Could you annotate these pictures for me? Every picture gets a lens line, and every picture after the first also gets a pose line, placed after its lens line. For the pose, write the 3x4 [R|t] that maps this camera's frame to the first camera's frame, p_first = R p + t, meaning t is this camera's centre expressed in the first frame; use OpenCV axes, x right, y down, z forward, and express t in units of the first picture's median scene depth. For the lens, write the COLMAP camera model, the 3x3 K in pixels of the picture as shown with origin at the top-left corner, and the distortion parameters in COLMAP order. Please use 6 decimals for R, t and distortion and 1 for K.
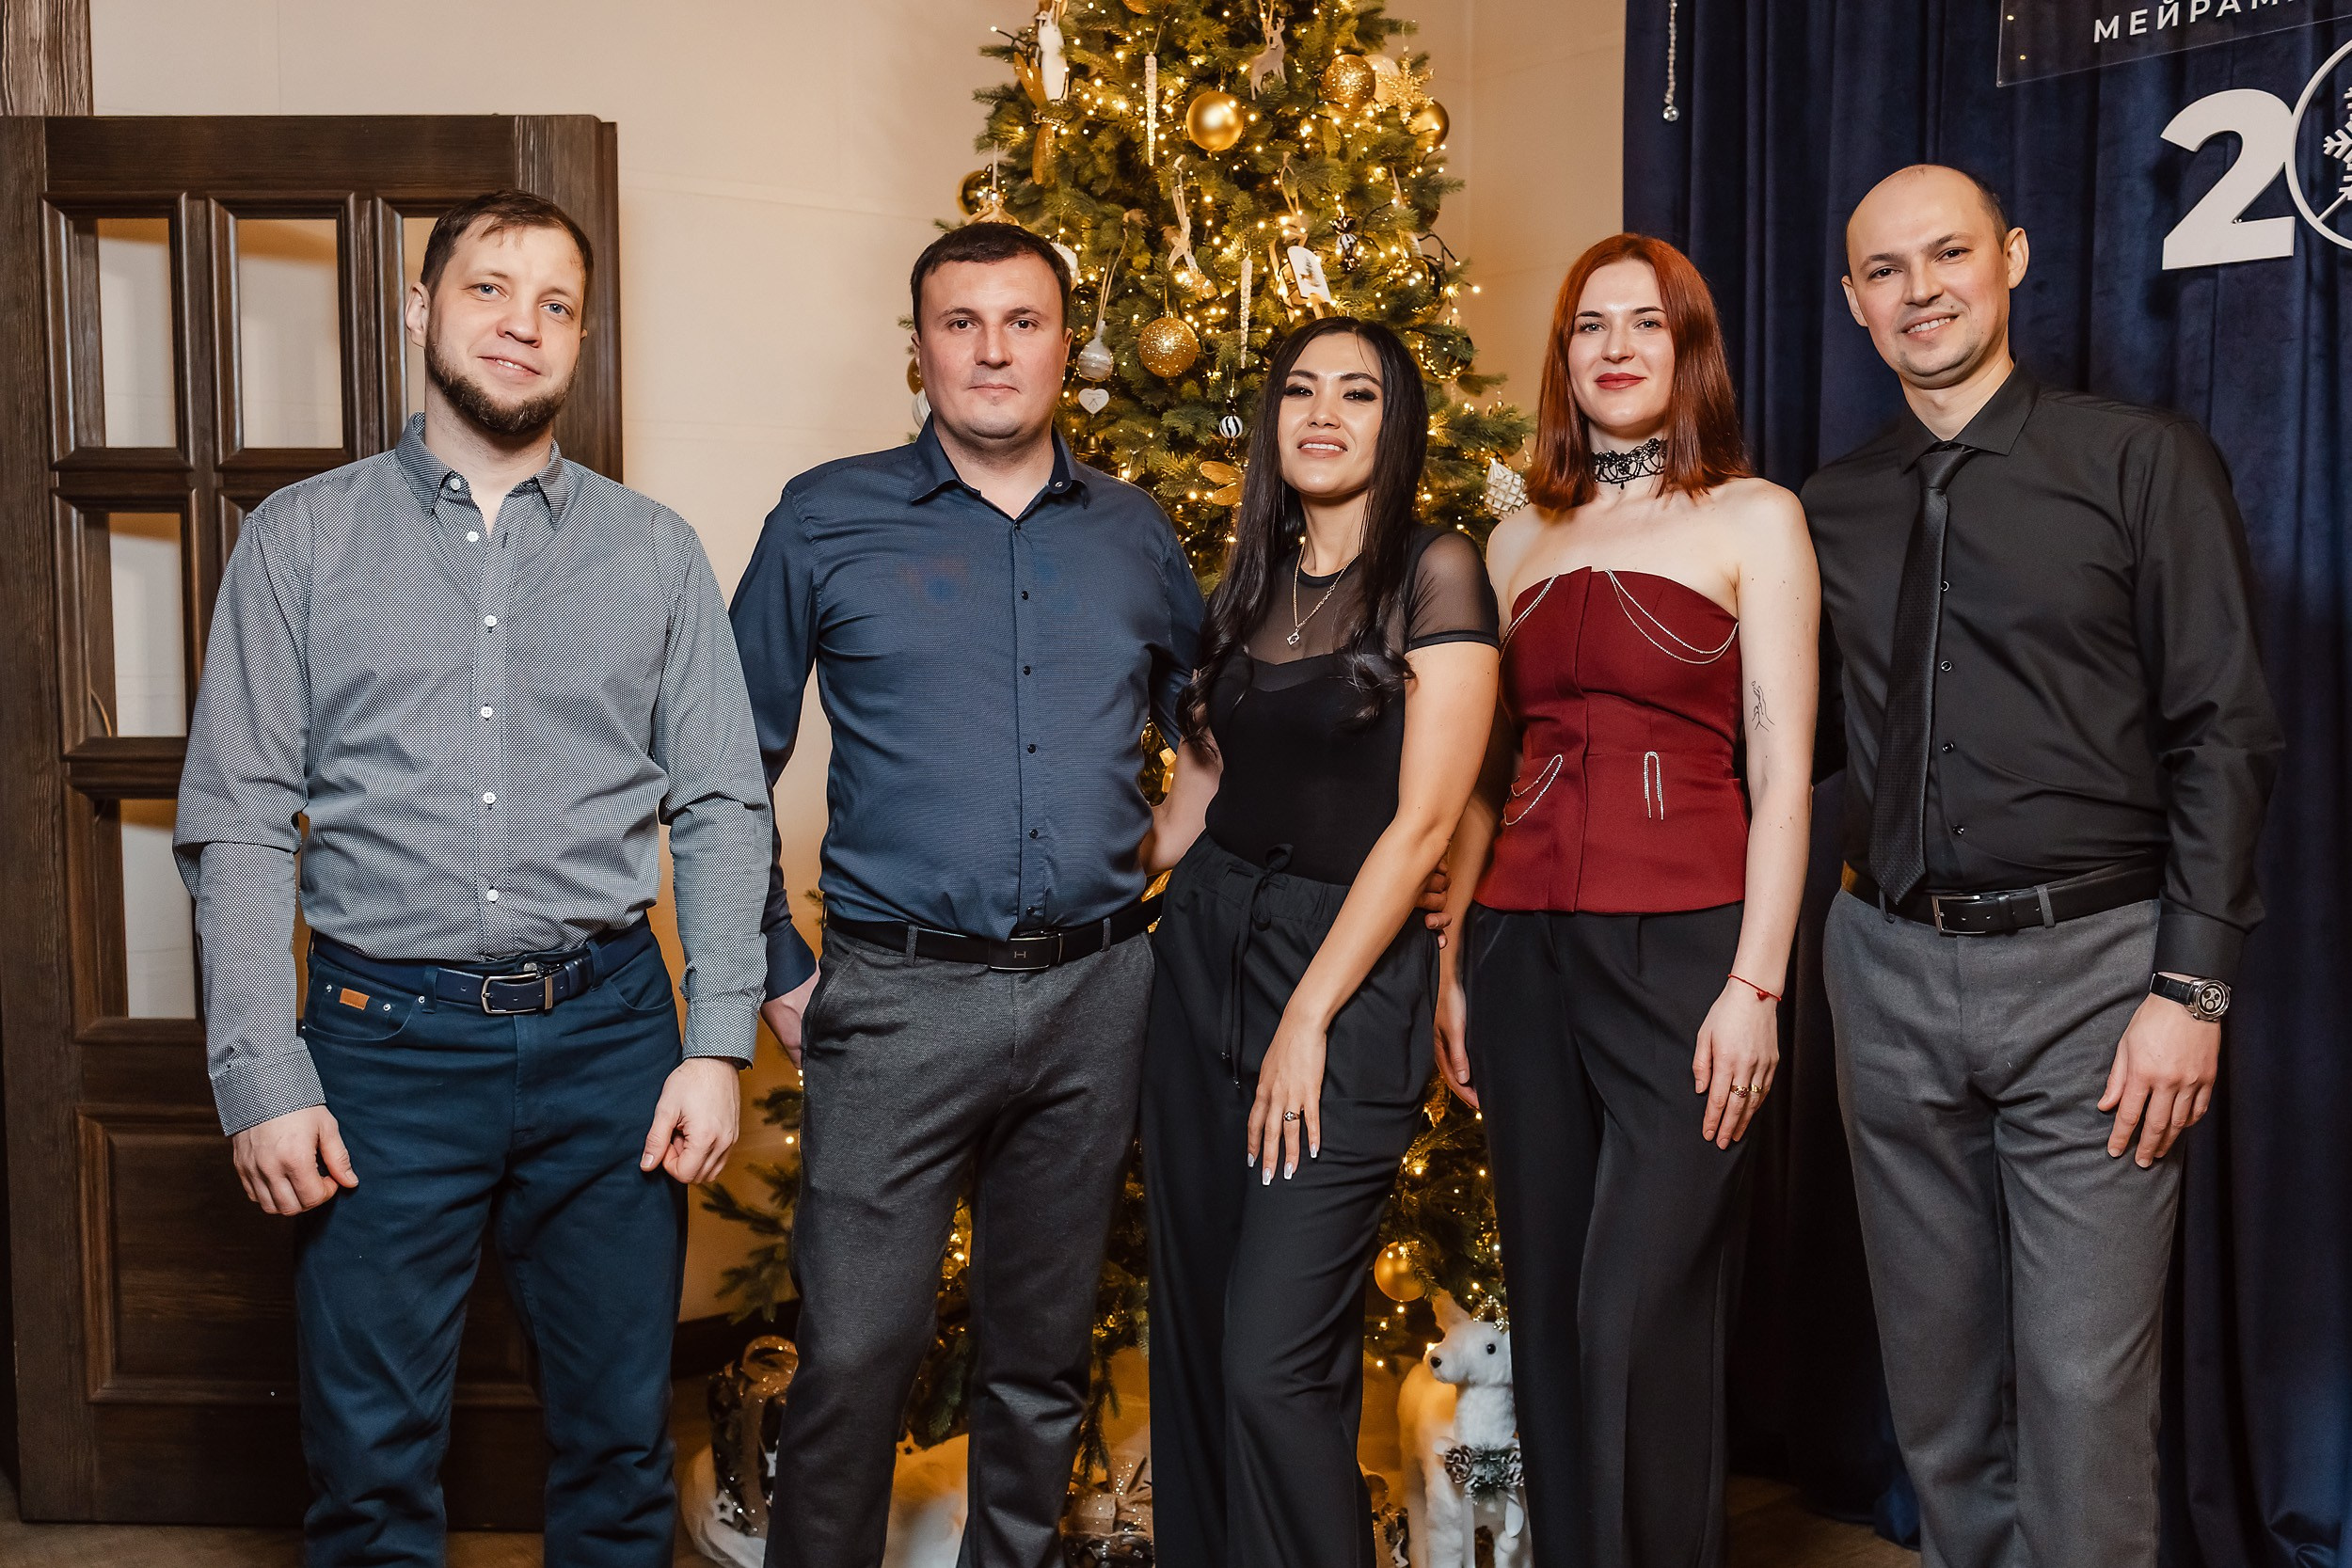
lens RADIAL K [[2428.1, 0, 1163.1], [0, 2428.1, 776.1], [0, 0, 1]] dist [0.014900, 0.000000]
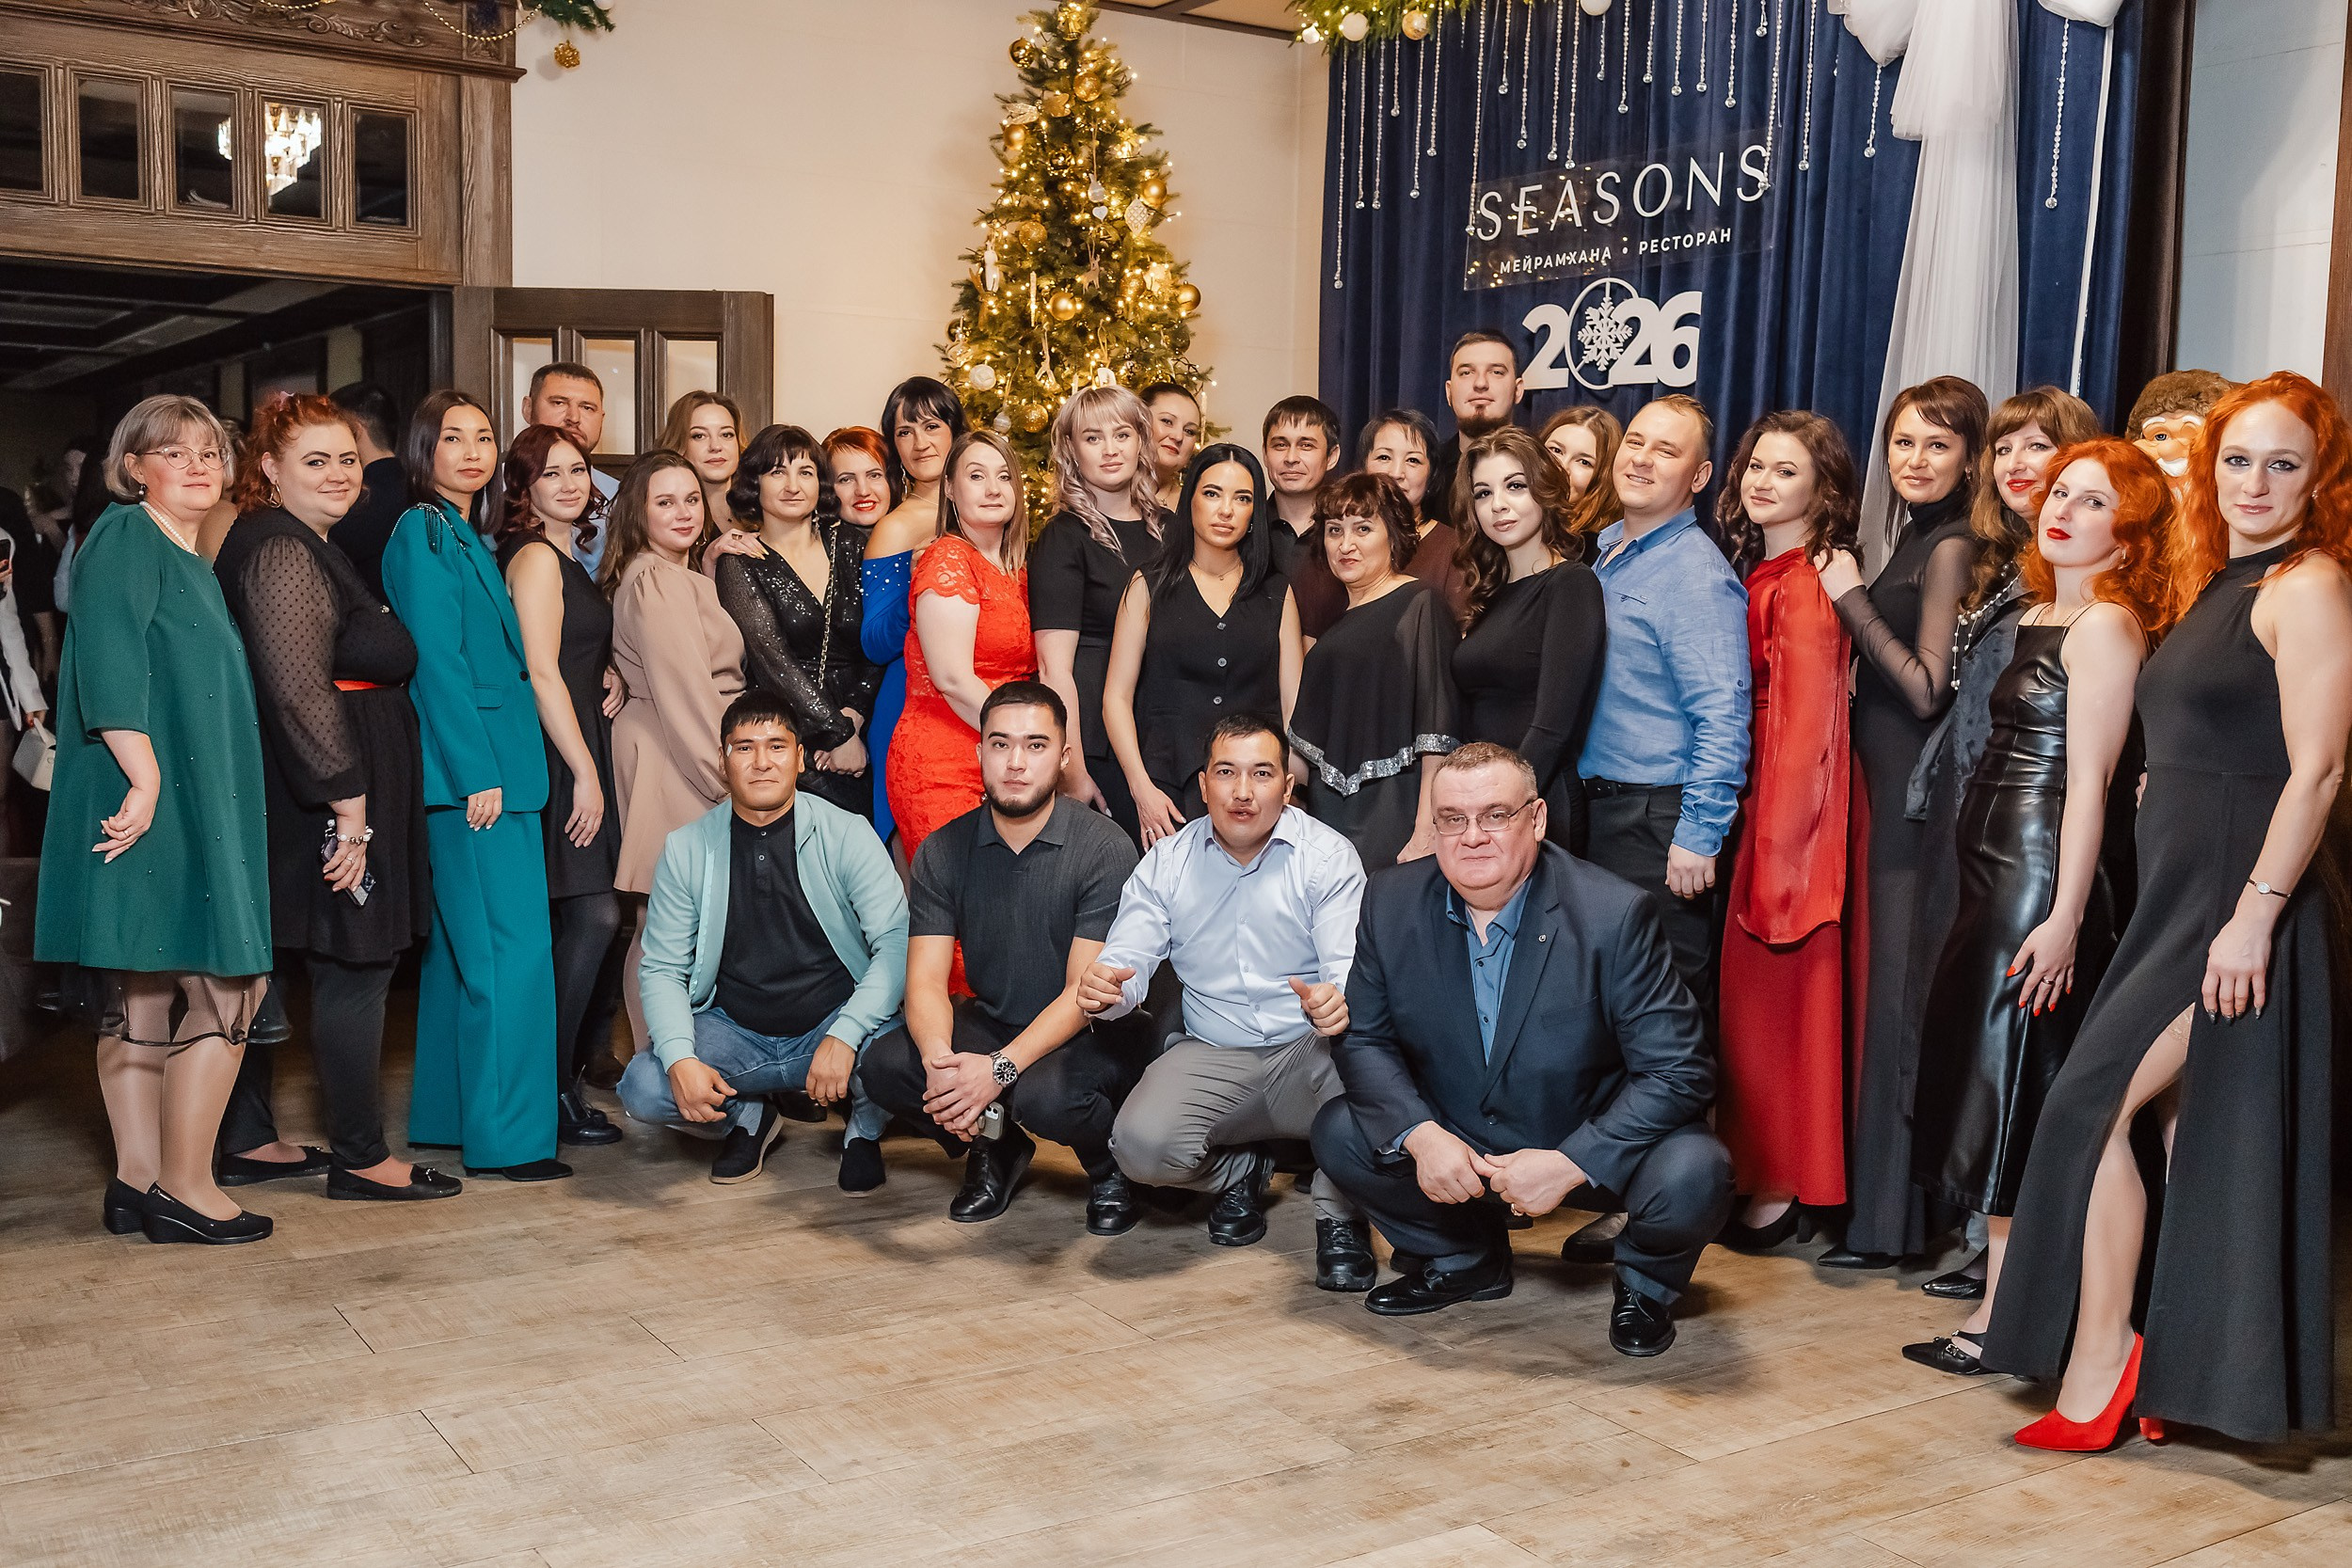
lens RADIAL K [[2428.1, 0, 1182.7], [0, 2428.1, 795.0], [0, 0, 1]] dist [0.014900, 0.000000]
pose [[0.998028, 0.027716, -0.056328, 0.243531], [-0.026079, 0.999222, 0.029584, 0.076303], [0.057104, -0.028057, 0.997974, -1.022642]]
